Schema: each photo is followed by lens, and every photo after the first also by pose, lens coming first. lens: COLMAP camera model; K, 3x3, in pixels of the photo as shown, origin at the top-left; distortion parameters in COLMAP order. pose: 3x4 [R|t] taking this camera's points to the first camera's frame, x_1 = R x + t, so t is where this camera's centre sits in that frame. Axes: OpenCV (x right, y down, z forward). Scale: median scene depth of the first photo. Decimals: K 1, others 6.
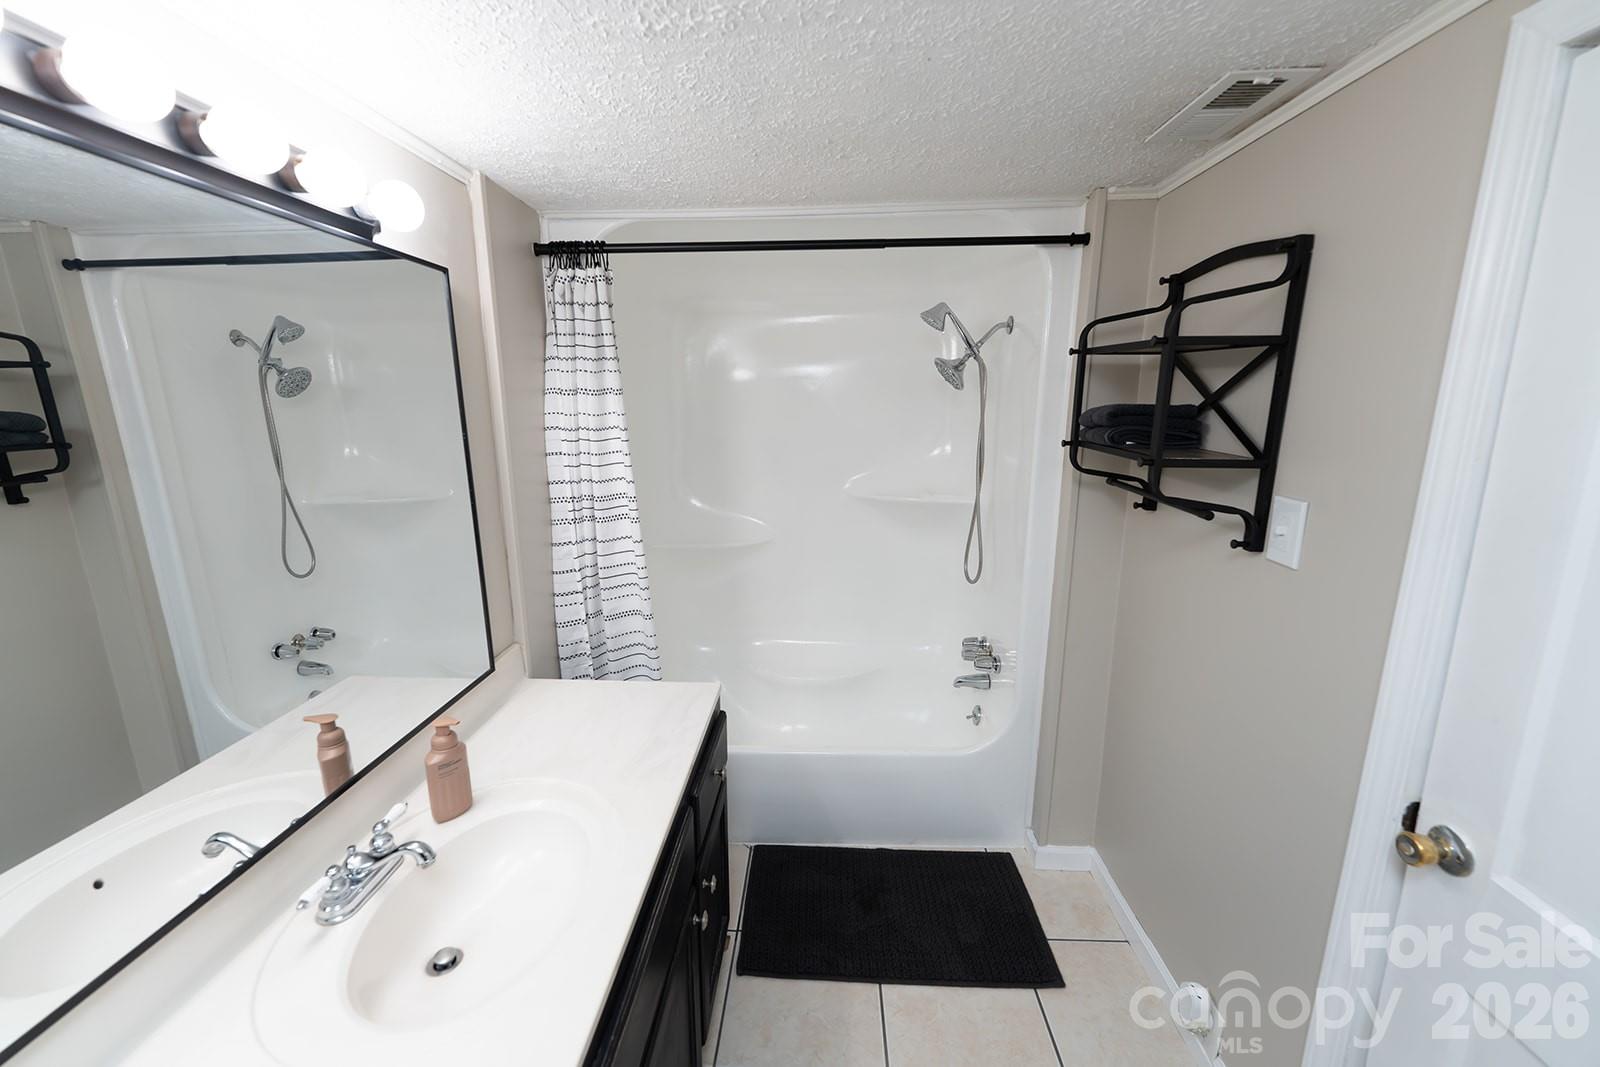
lens RADIAL K [[651.9, 0, 790.3], [0, 651.9, 537.0], [0, 0, 1]] dist [-0.001890, -0.000774]
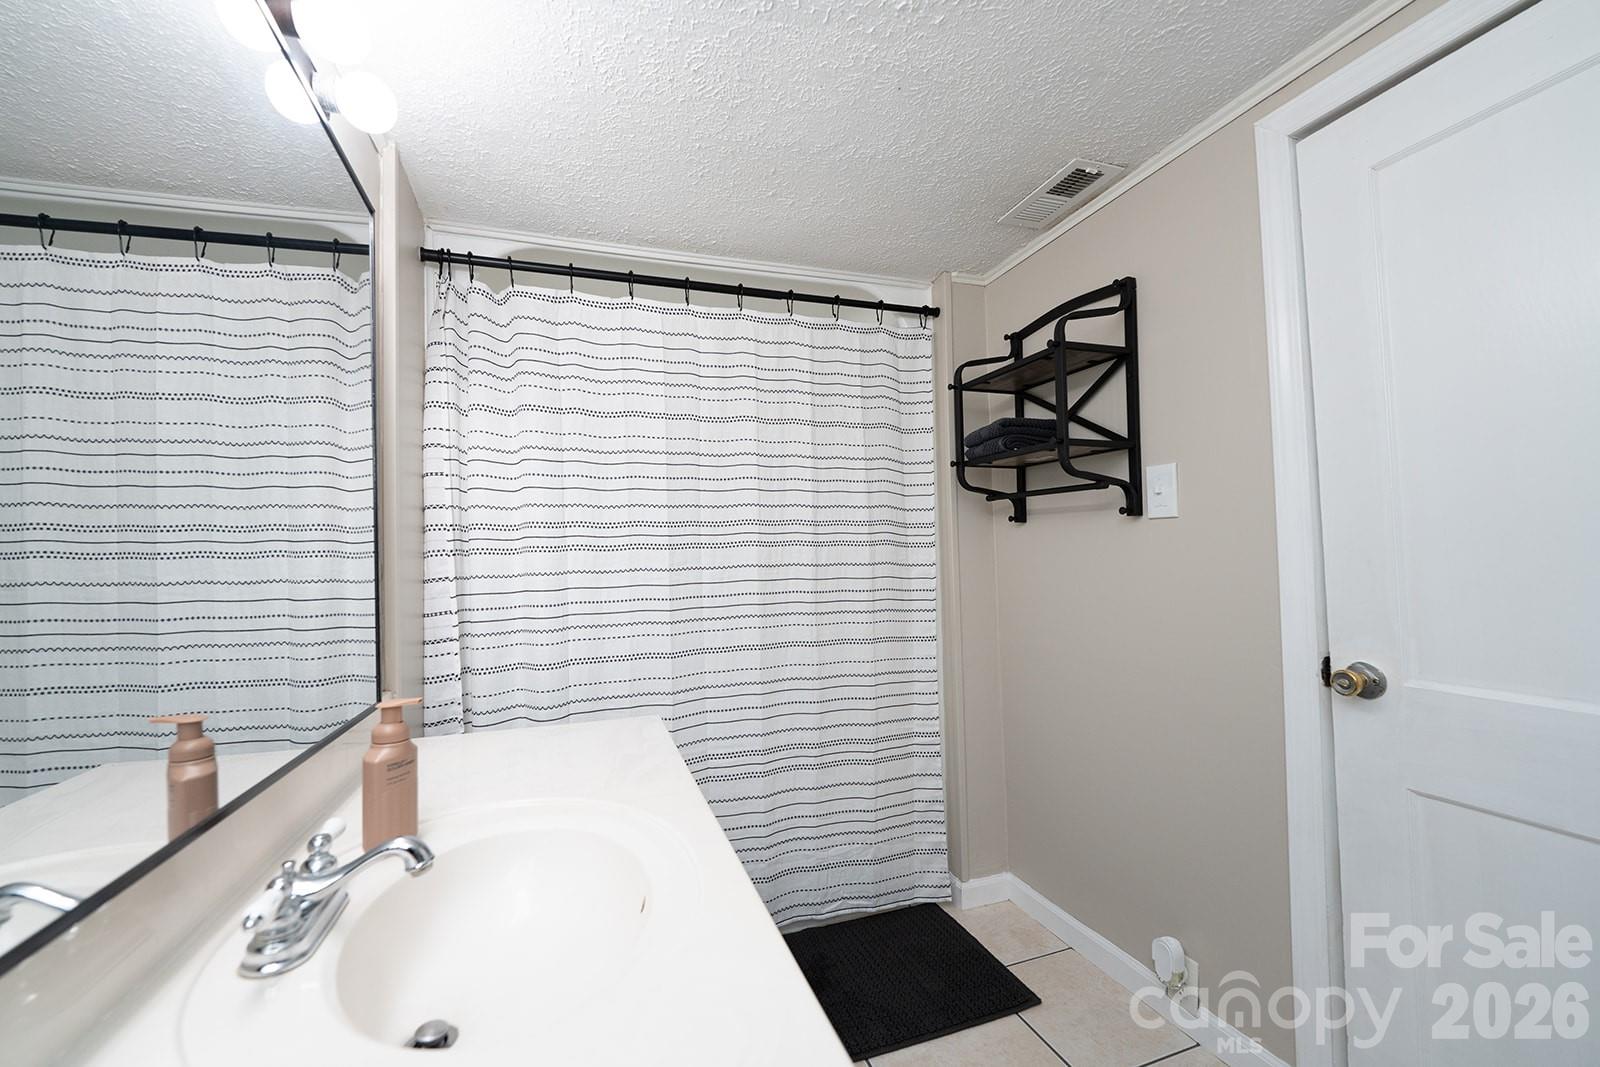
lens RADIAL K [[653.5, 0, 789.8], [0, 653.5, 534.7], [0, 0, 1]] dist [-0.010131, -0.000292]
pose [[0.929860, -0.005197, 0.367876, -0.258709], [0.097427, 0.967683, -0.232590, 0.208722], [-0.354779, 0.252117, 0.900316, 0.101390]]
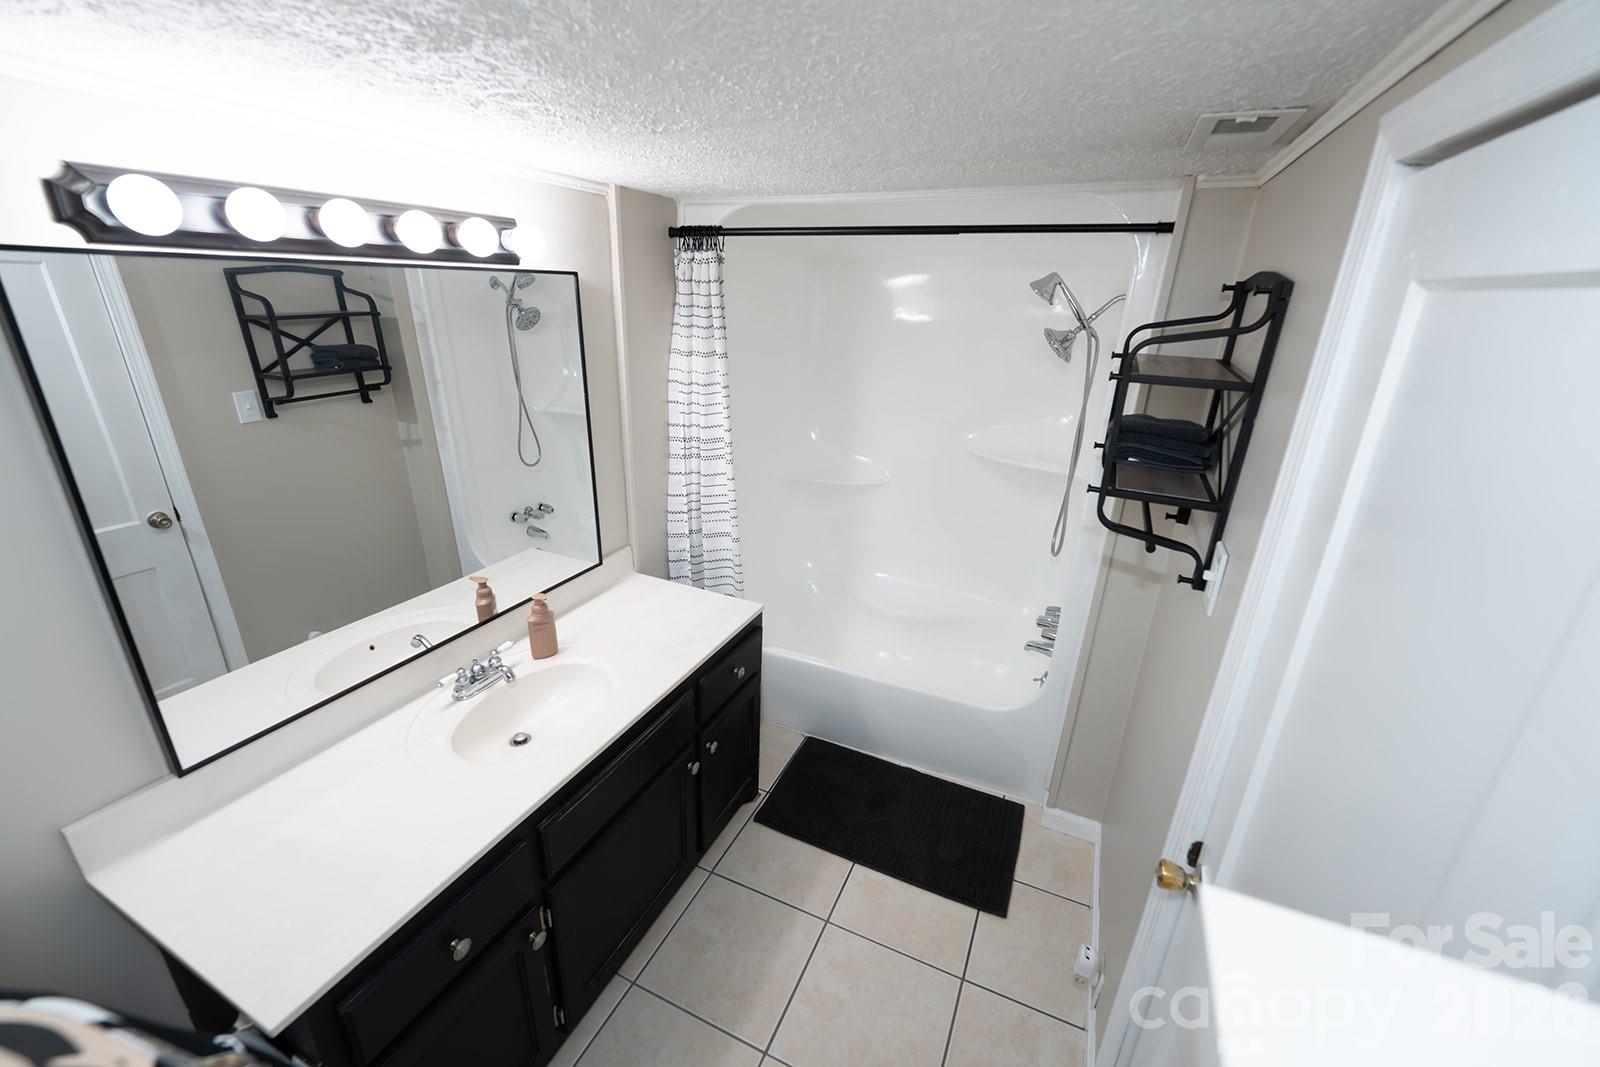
lens RADIAL K [[657.9, 0, 786.1], [0, 657.9, 538.0], [0, 0, 1]] dist [-0.001294, -0.000324]
pose [[0.925354, 0.165798, -0.340926, 0.337510], [-0.112648, 0.978929, 0.170318, -0.119305], [0.361980, -0.119200, 0.924533, -0.134160]]
